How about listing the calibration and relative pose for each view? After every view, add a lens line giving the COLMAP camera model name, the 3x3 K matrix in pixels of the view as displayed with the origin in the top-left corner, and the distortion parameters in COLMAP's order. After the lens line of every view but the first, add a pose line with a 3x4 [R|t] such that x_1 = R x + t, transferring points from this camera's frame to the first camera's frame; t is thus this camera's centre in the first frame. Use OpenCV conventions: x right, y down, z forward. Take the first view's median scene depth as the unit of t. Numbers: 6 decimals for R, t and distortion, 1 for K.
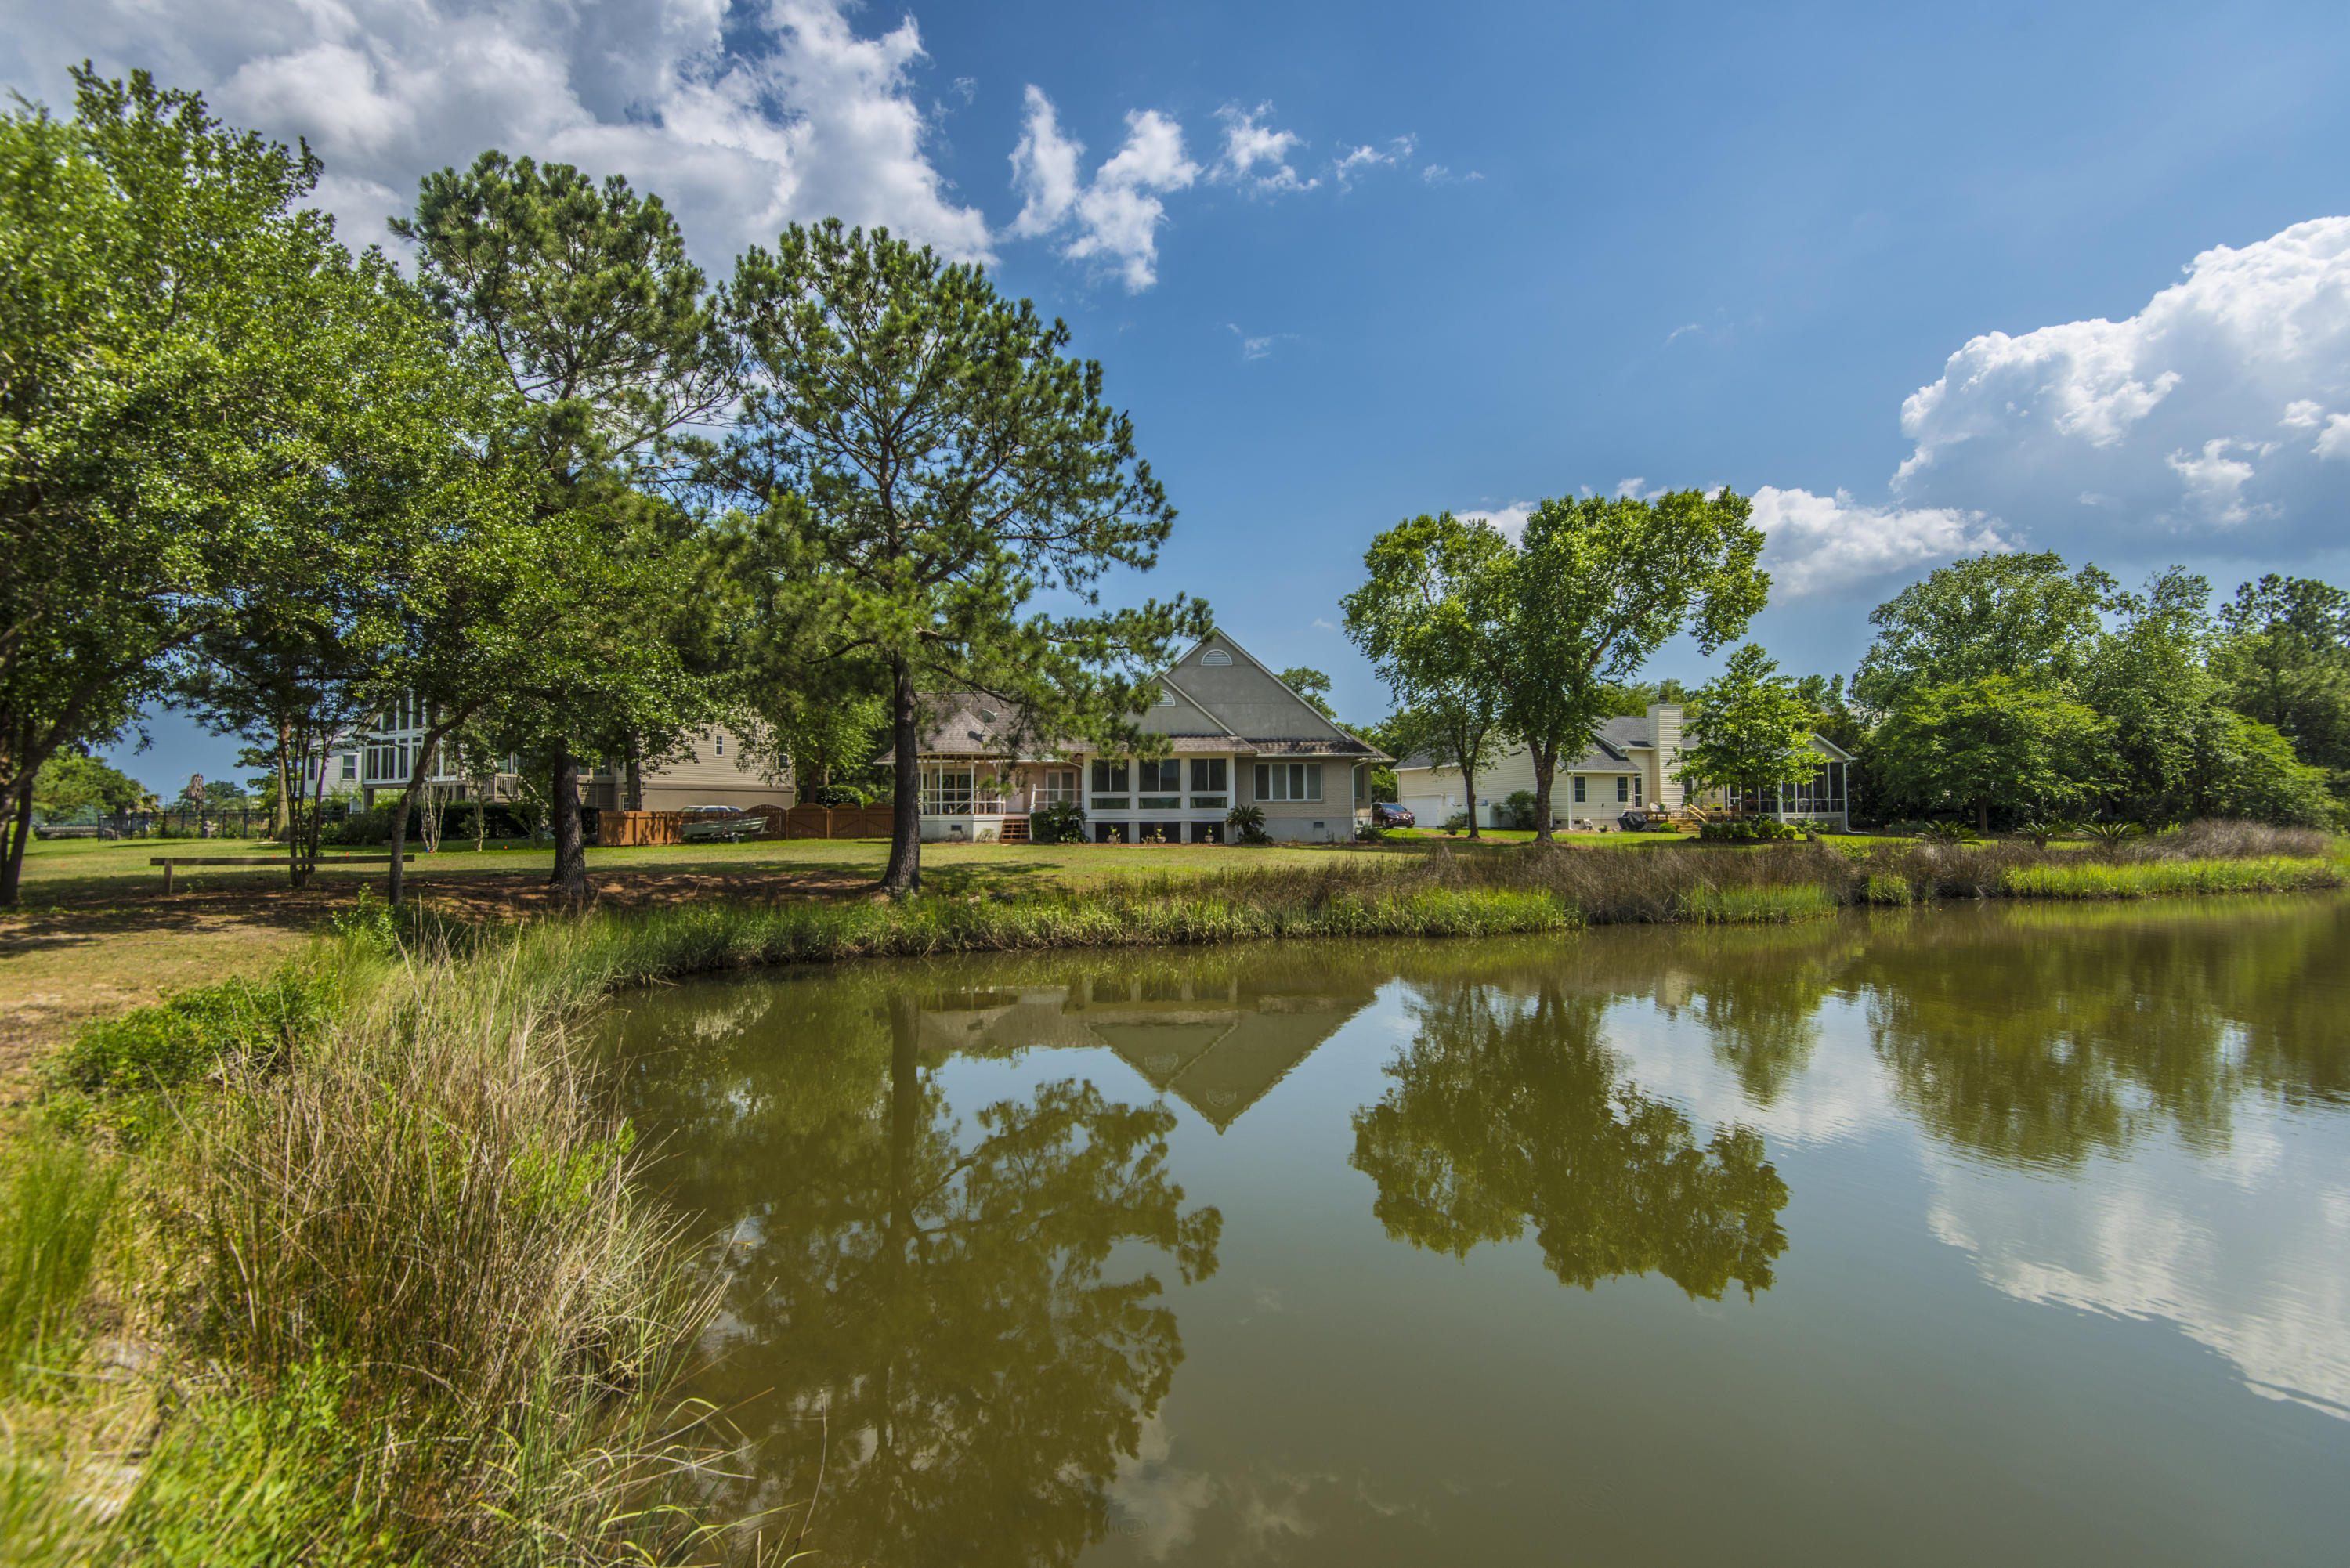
lens RADIAL K [[1046.8, 0, 1174.2], [0, 1046.8, 777.4], [0, 0, 1]] dist [0.046281, -0.034333]
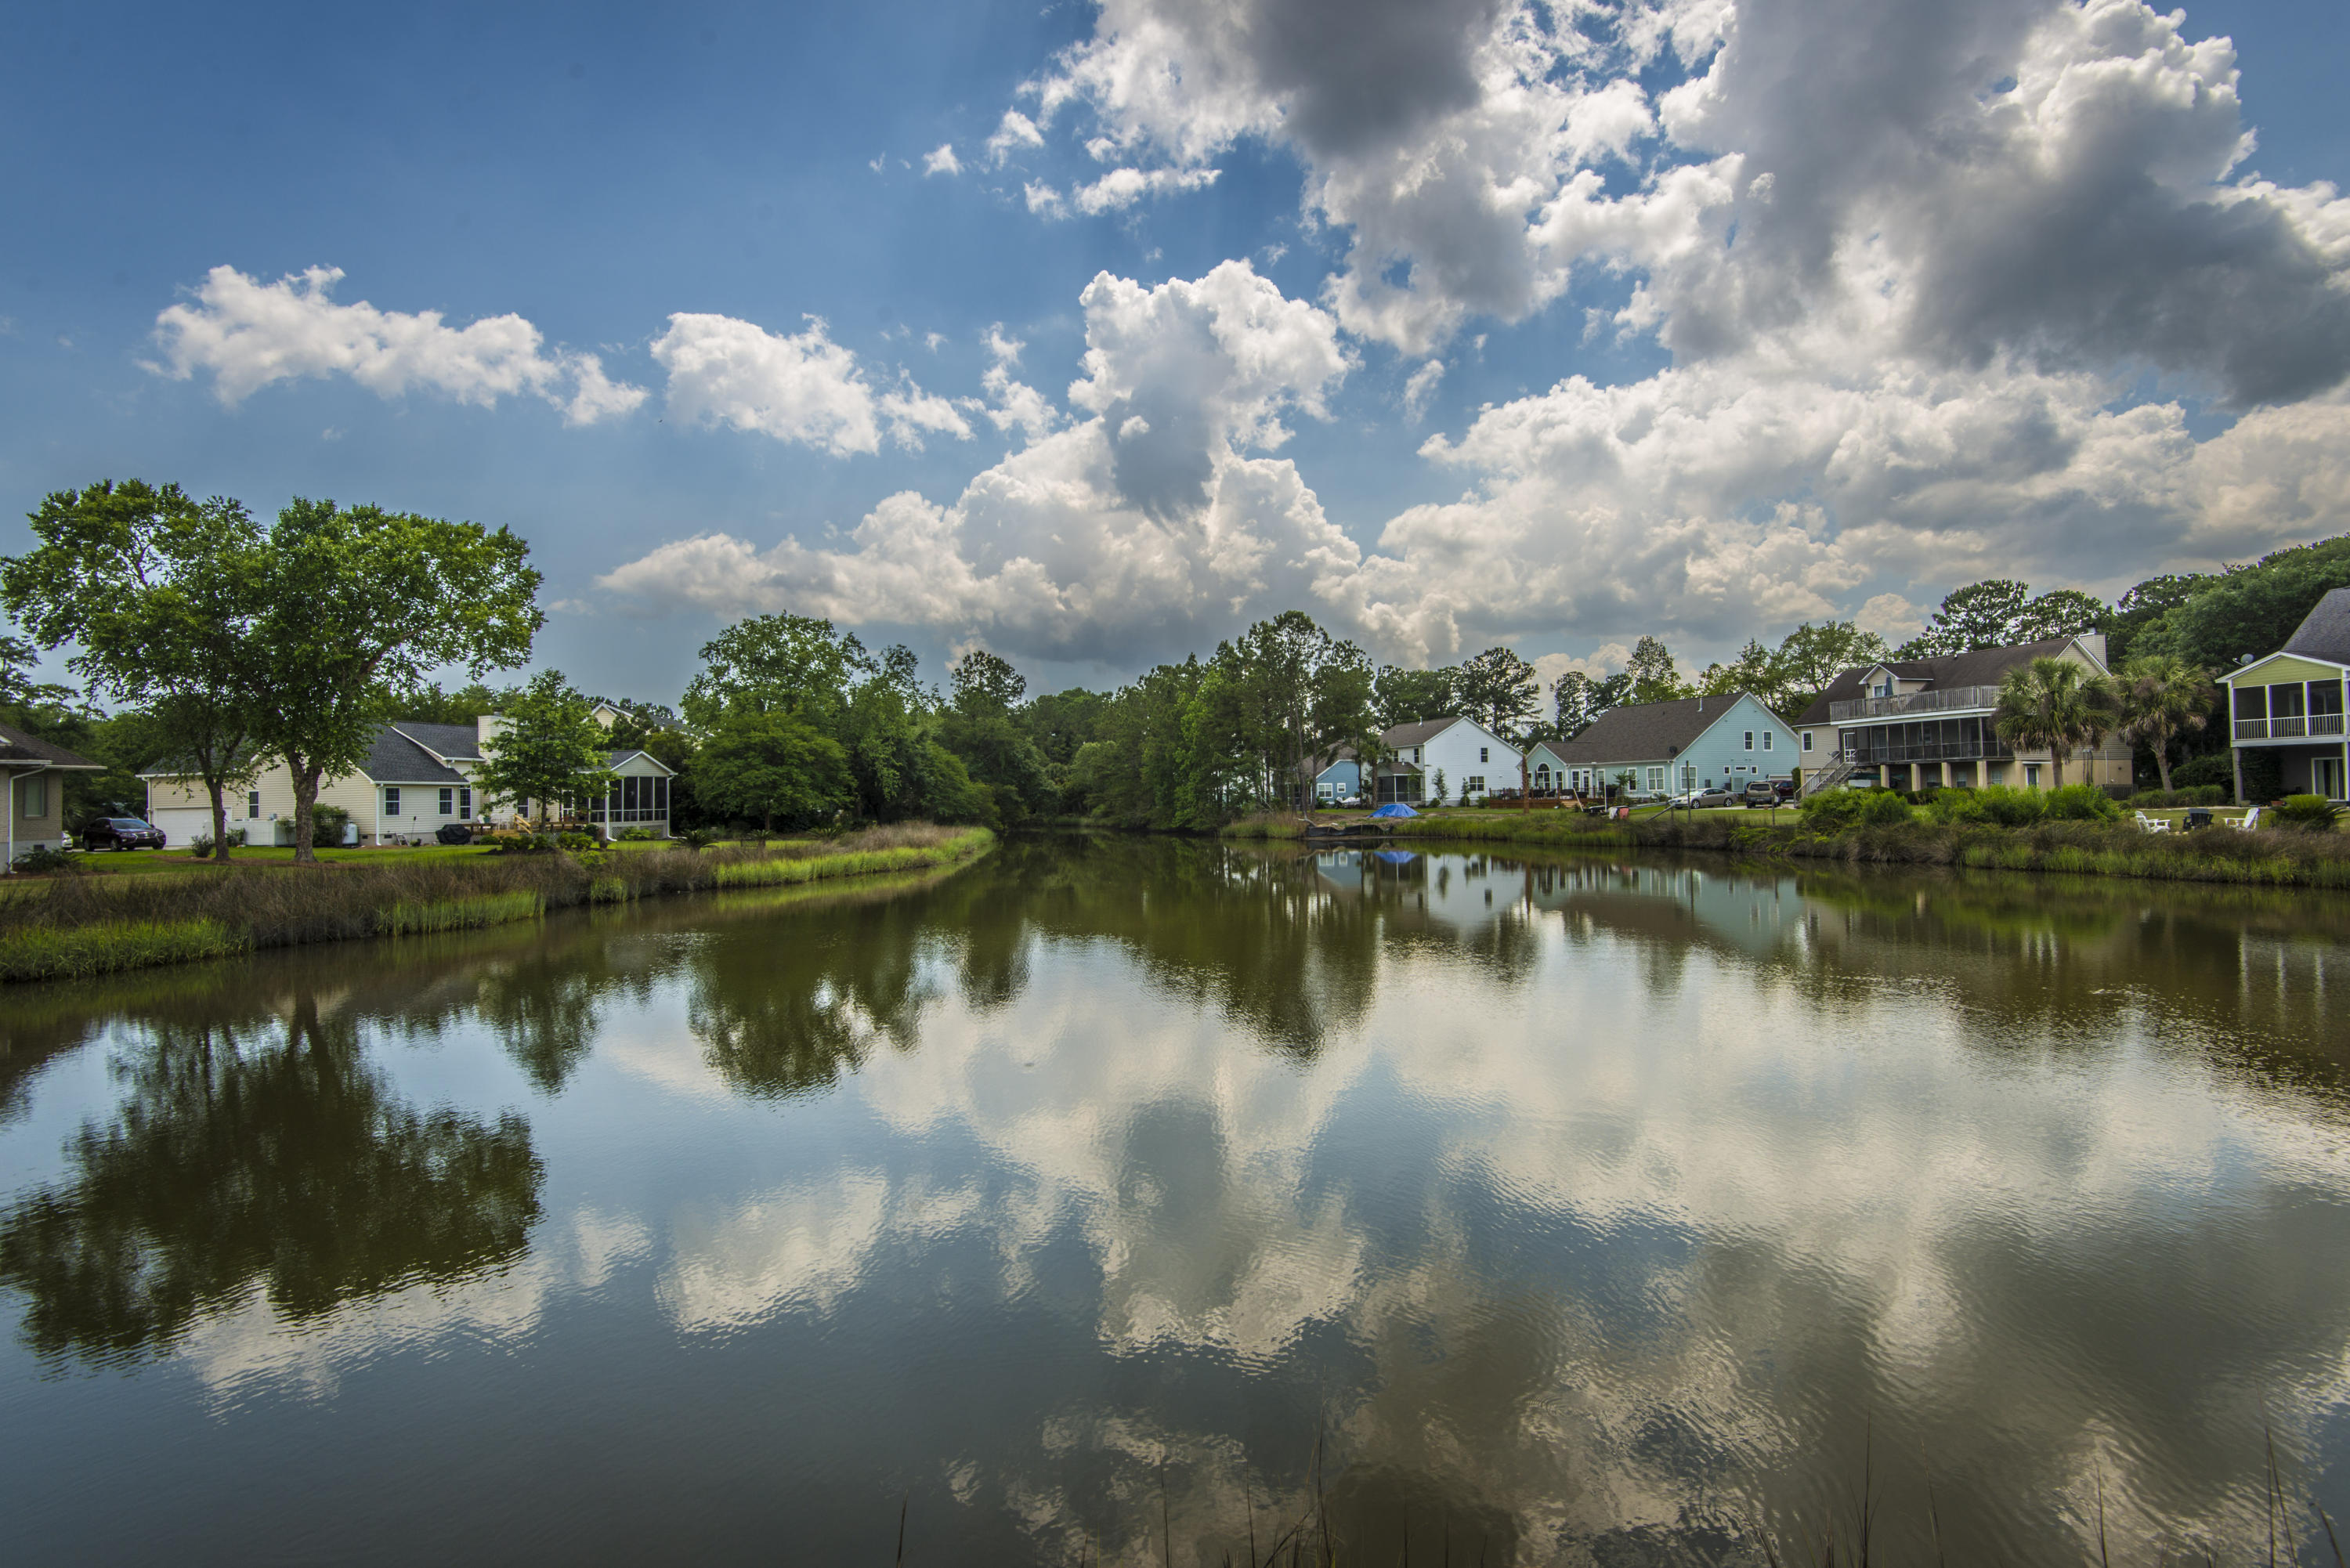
lens RADIAL K [[1054.0, 0, 1181.5], [0, 1054.0, 774.9], [0, 0, 1]] dist [-0.001016, -0.000709]
pose [[0.594068, 0.016914, 0.804237, 0.094793], [-0.013549, 0.999847, -0.011020, -0.024701], [-0.804300, -0.004349, 0.594207, -0.272323]]
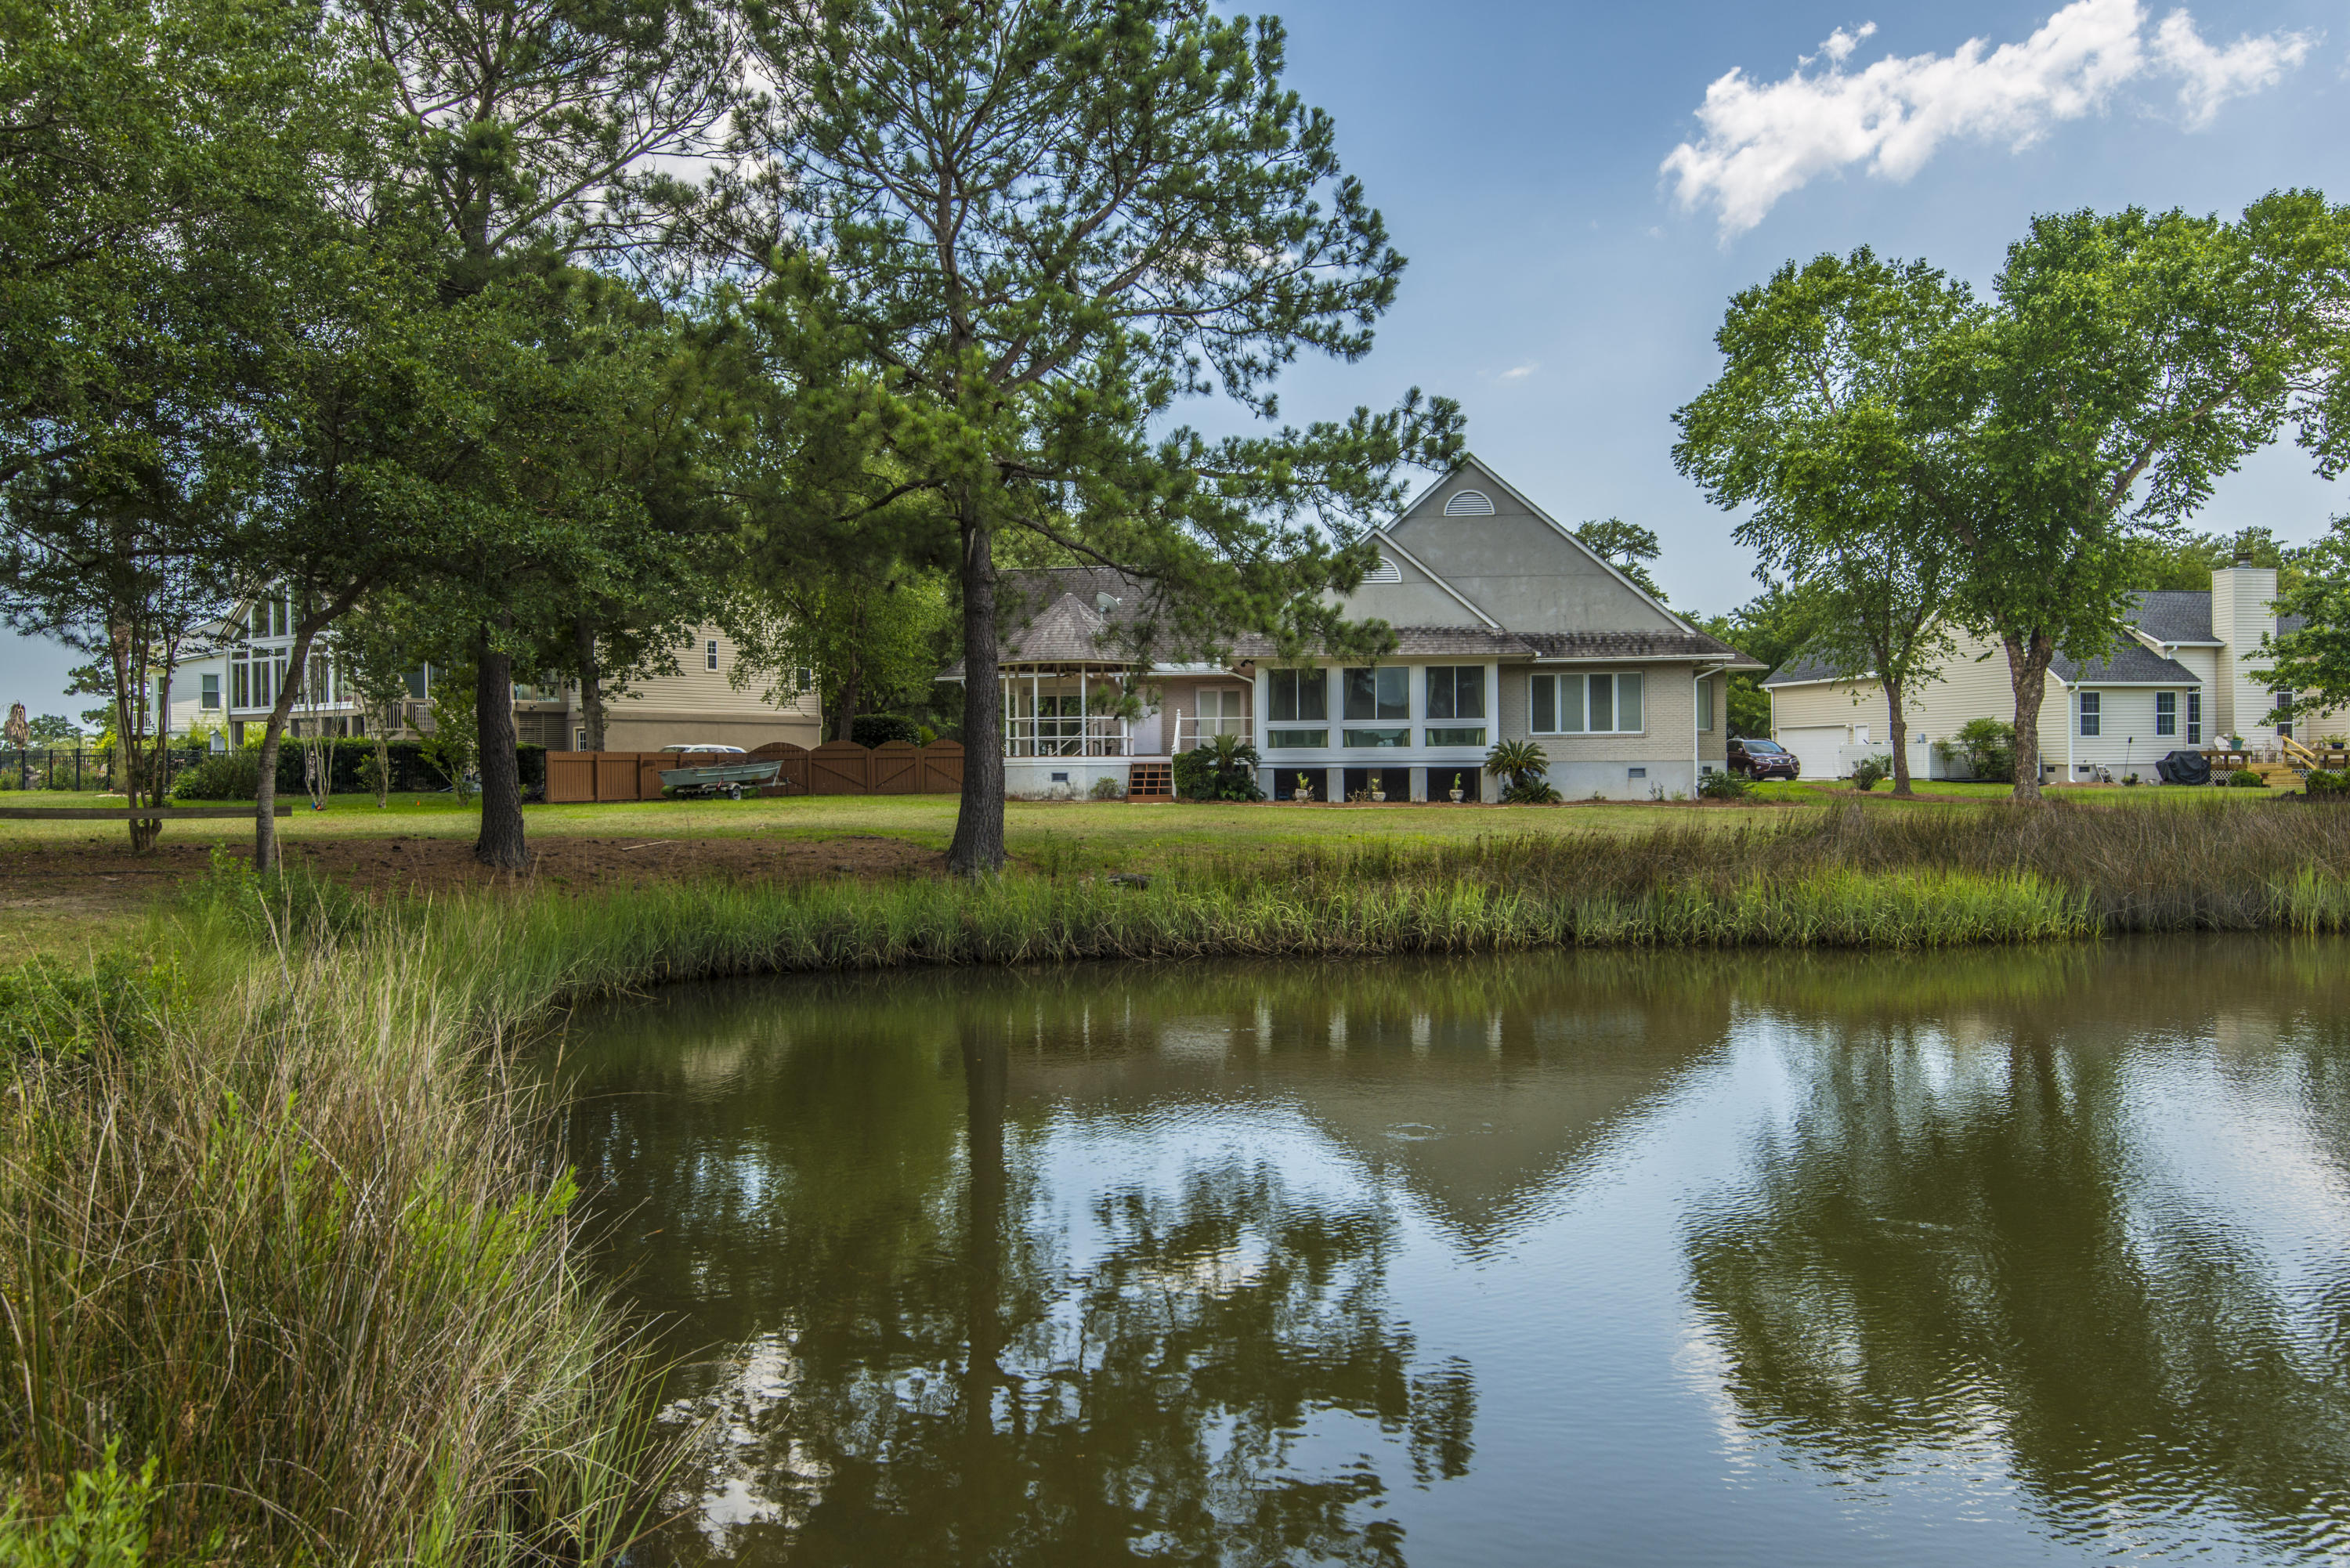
lens RADIAL K [[1646.4, 0, 1174.1], [0, 1646.4, 783.0], [0, 0, 1]] dist [0.017251, -0.006506]
pose [[0.990777, 0.000670, -0.135497, -0.000286], [0.005707, 0.998894, 0.046670, 0.007551], [0.135379, -0.047013, 0.989678, 0.008534]]
